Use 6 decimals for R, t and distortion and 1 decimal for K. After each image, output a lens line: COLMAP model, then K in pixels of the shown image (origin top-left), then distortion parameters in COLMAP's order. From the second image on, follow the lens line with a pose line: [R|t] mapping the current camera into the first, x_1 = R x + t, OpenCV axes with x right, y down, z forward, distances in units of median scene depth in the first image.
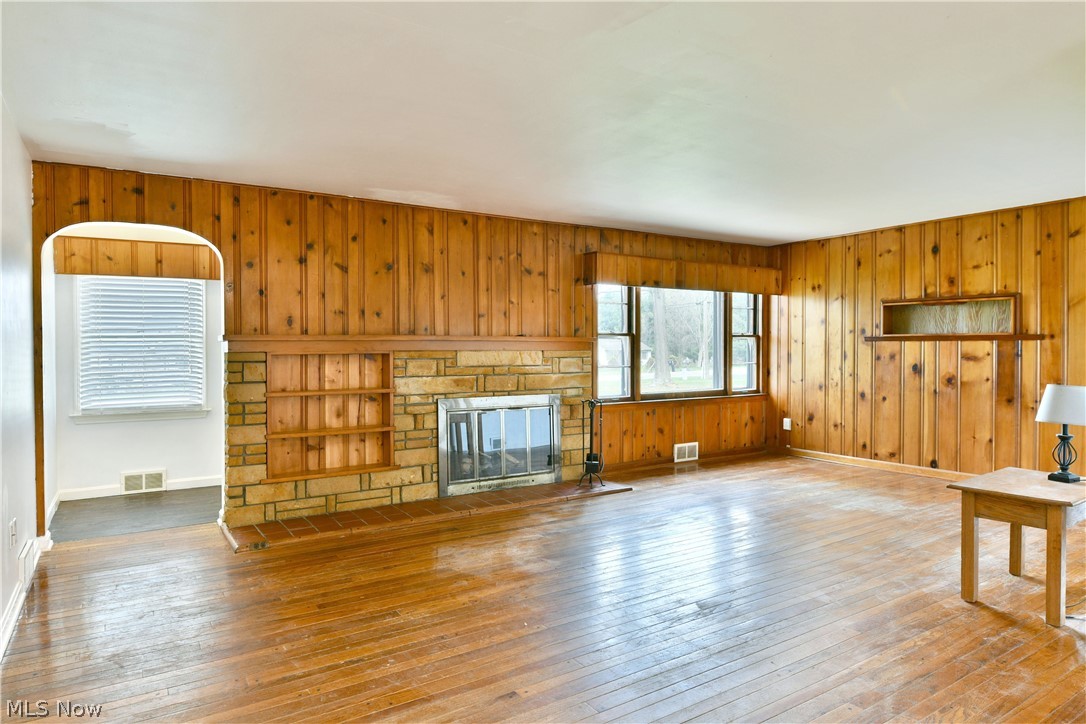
lens RADIAL K [[704.8, 0, 541.5], [0, 704.8, 341.0], [0, 0, 1]] dist [-0.005078, -0.001272]
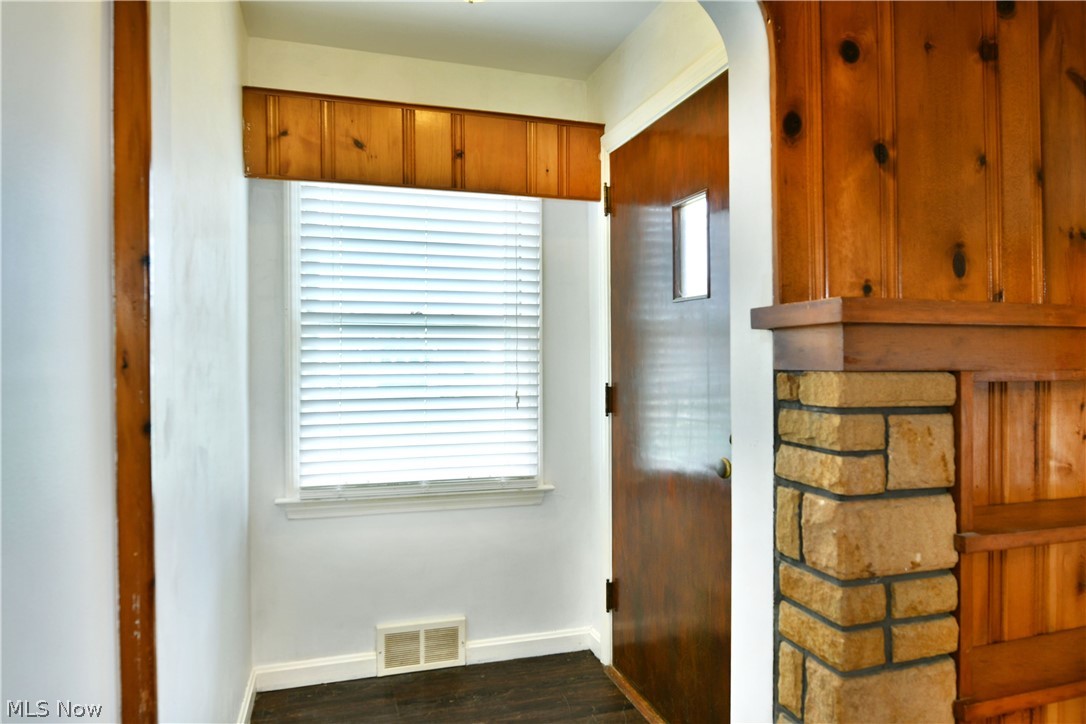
lens RADIAL K [[653.5, 0, 539.9], [0, 653.5, 356.5], [0, 0, 1]] dist [-0.010669, 0.000315]
pose [[0.973892, 0.010019, -0.226791, -0.418299], [-0.006991, 0.999875, 0.014151, 0.007245], [0.226904, -0.012196, 0.973841, 0.640479]]
